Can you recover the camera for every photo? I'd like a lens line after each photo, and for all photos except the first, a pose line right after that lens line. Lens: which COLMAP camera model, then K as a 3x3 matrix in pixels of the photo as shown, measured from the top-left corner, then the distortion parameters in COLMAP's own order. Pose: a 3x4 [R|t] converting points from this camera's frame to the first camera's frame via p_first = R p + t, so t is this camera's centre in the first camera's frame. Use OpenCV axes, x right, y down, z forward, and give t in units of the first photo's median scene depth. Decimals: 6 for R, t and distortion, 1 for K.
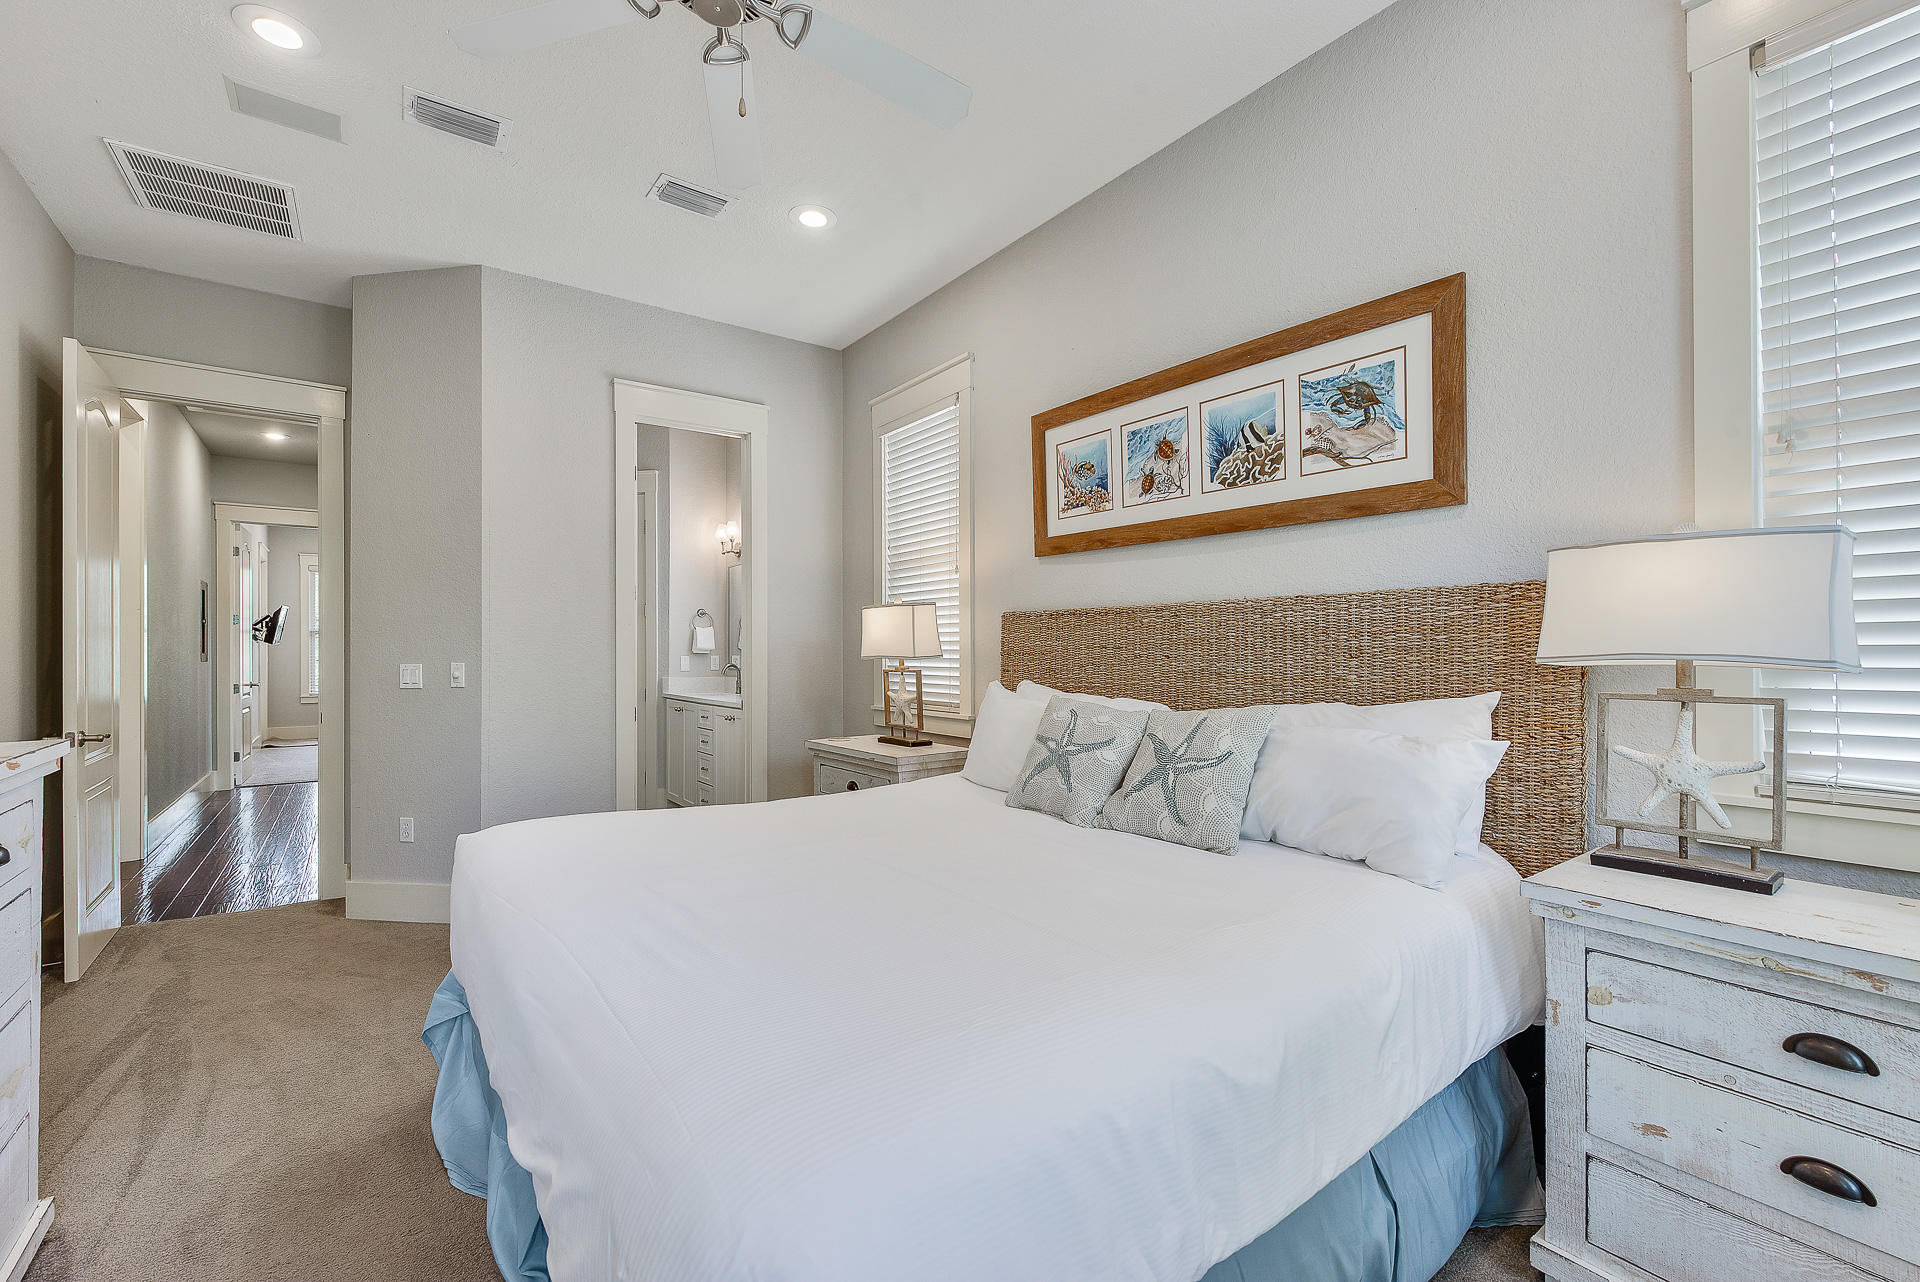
lens RADIAL K [[804.1, 0, 960.3], [0, 804.1, 657.0], [0, 0, 1]] dist [0.000373, -0.000341]
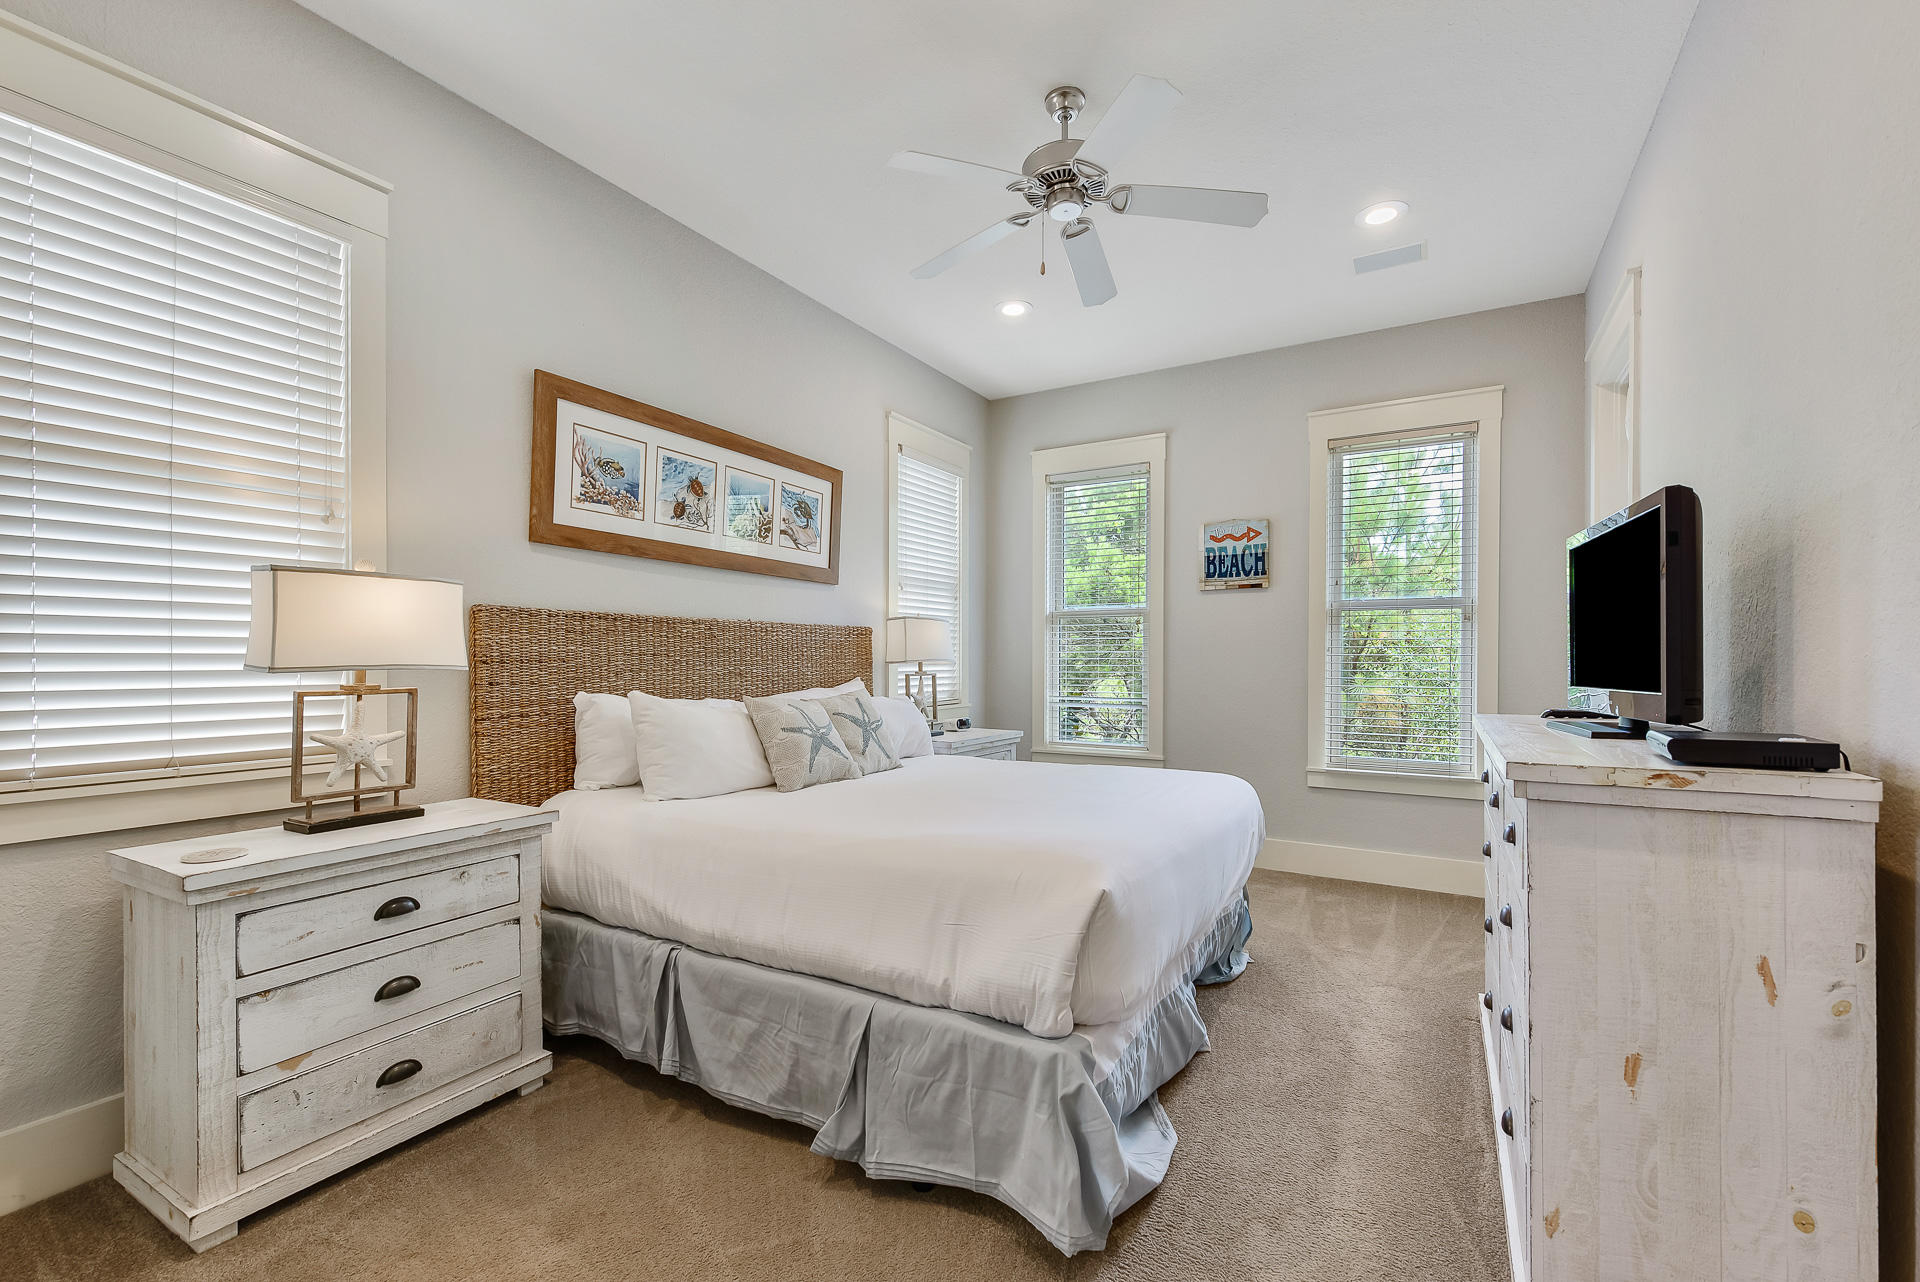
lens RADIAL K [[804.1, 0, 960.3], [0, 804.1, 657.0], [0, 0, 1]] dist [0.000373, -0.000341]
pose [[-0.389470, -0.004507, 0.921028, -0.976759], [-0.000265, 0.999989, 0.004781, -0.014116], [-0.921039, 0.001618, -0.389467, 1.089434]]
